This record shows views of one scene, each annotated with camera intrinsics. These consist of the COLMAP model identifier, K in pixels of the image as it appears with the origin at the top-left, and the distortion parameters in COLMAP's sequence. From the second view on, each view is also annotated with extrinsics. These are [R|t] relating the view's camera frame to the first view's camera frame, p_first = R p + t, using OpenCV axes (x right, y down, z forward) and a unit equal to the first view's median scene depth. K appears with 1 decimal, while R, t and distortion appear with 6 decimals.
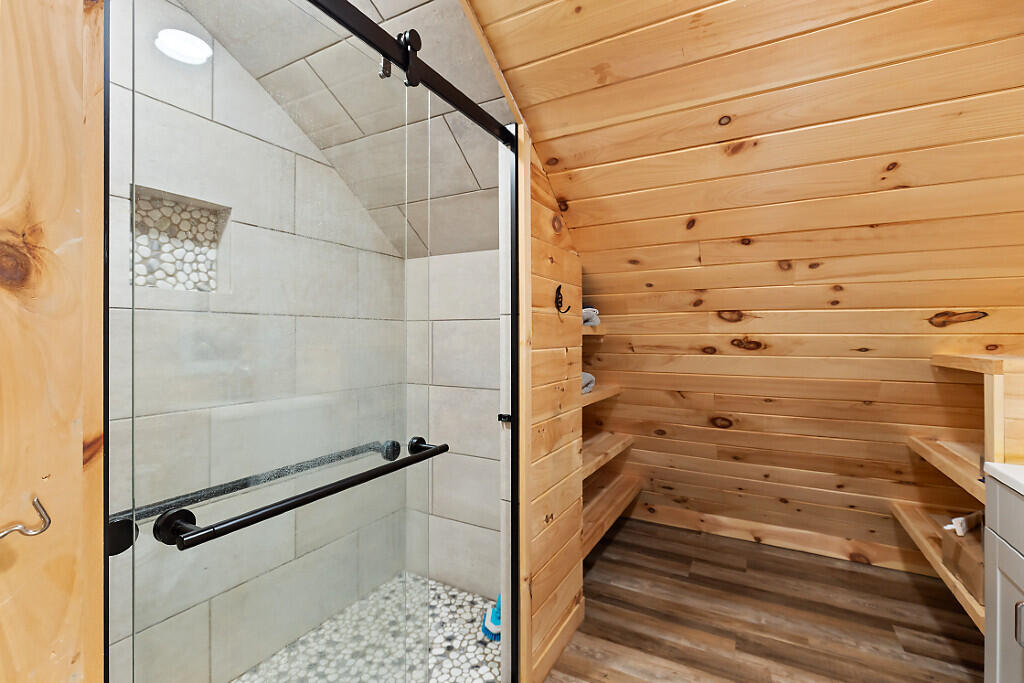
lens RADIAL K [[458.8, 0, 509.6], [0, 458.8, 332.7], [0, 0, 1]] dist [0.002678, -0.000281]
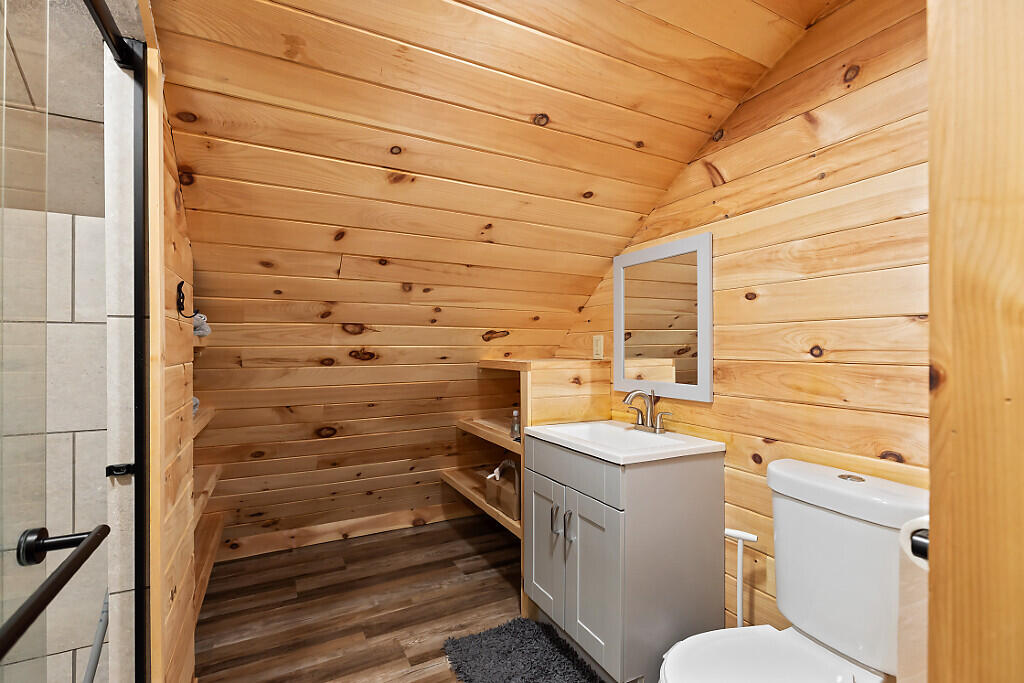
lens RADIAL K [[456.3, 0, 508.8], [0, 456.3, 345.1], [0, 0, 1]] dist [0.000683, -0.000365]
pose [[0.555935, 0.001941, 0.831223, -0.189697], [-0.003264, 0.999995, -0.000152, 0.000190], [-0.831219, -0.002629, 0.555939, 0.115767]]
